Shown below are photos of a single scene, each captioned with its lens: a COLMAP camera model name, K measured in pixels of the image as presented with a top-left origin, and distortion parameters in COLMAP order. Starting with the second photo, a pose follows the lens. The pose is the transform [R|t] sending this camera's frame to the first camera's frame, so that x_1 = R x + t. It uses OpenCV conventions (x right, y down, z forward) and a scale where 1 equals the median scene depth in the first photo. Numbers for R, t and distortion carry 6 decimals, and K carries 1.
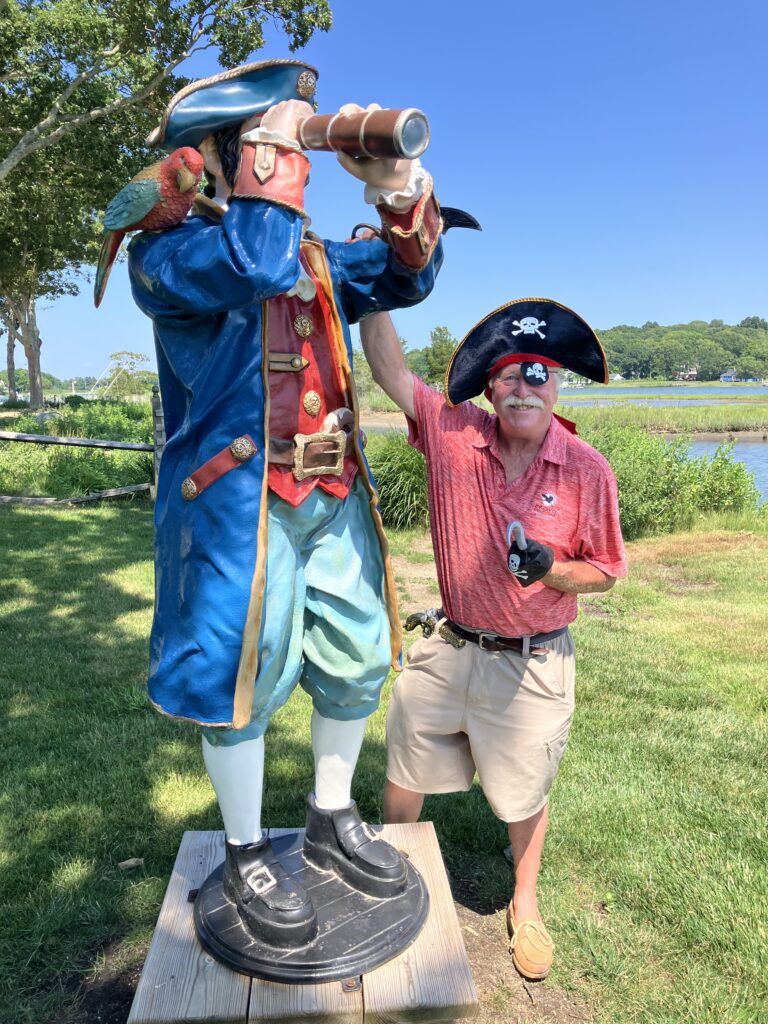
lens RADIAL K [[844.6, 0, 389.3], [0, 844.6, 512.7], [0, 0, 1]] dist [0.018241, -0.012099]
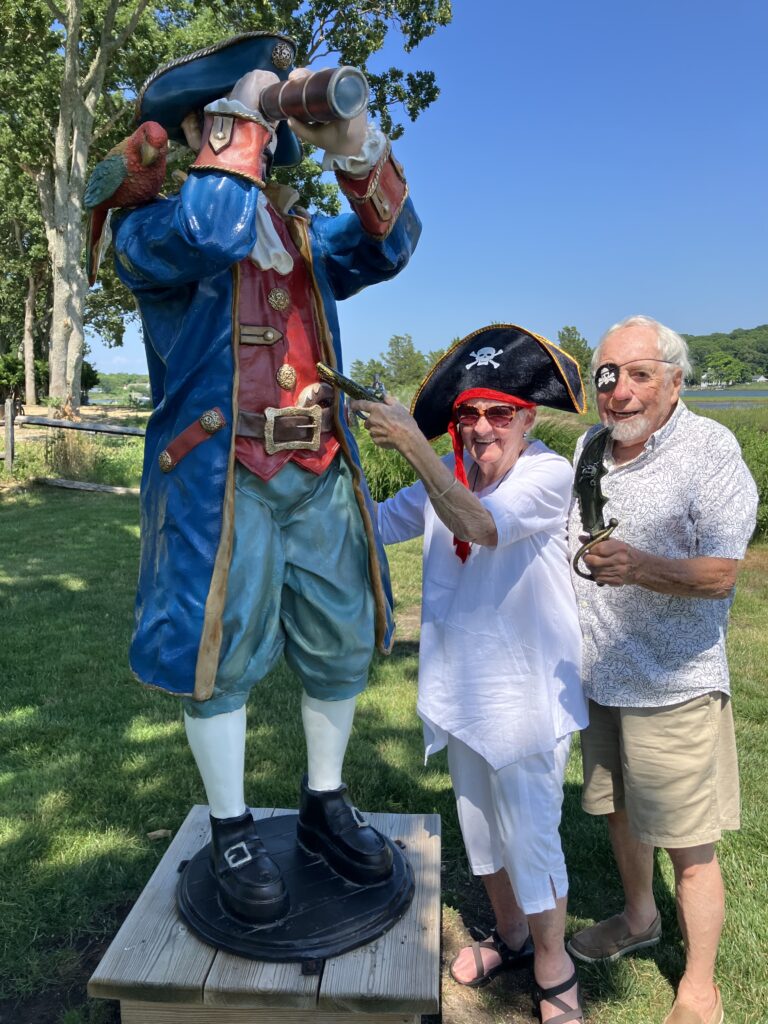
lens RADIAL K [[844.0, 0, 385.4], [0, 844.0, 509.0], [0, 0, 1]] dist [0.011241, 0.003262]
pose [[0.987963, 0.021360, -0.153208, 0.173225], [-0.022473, 0.999732, -0.005532, 0.027500], [0.153049, 0.008908, 0.988179, 0.036712]]
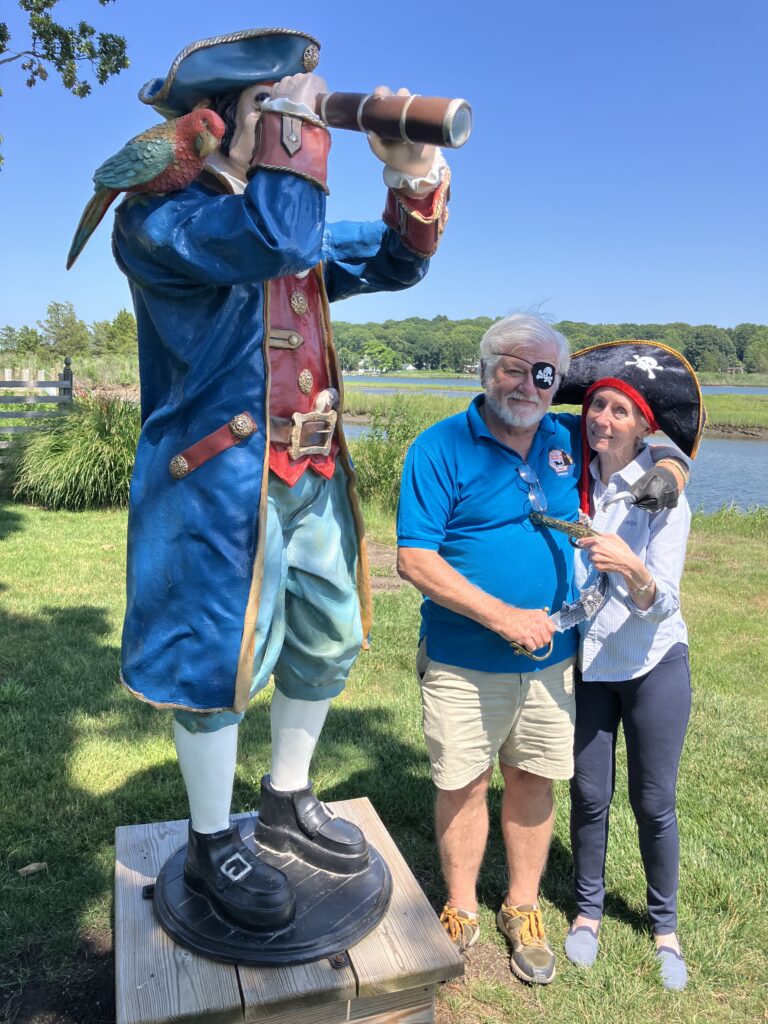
lens RADIAL K [[843.6, 0, 385.5], [0, 843.6, 507.8], [0, 0, 1]] dist [0.017439, -0.008593]
pose [[0.971707, 0.005593, 0.236124, -0.225443], [-0.008646, 0.999892, 0.011900, 0.005034], [-0.236032, -0.013605, 0.971650, 0.013867]]
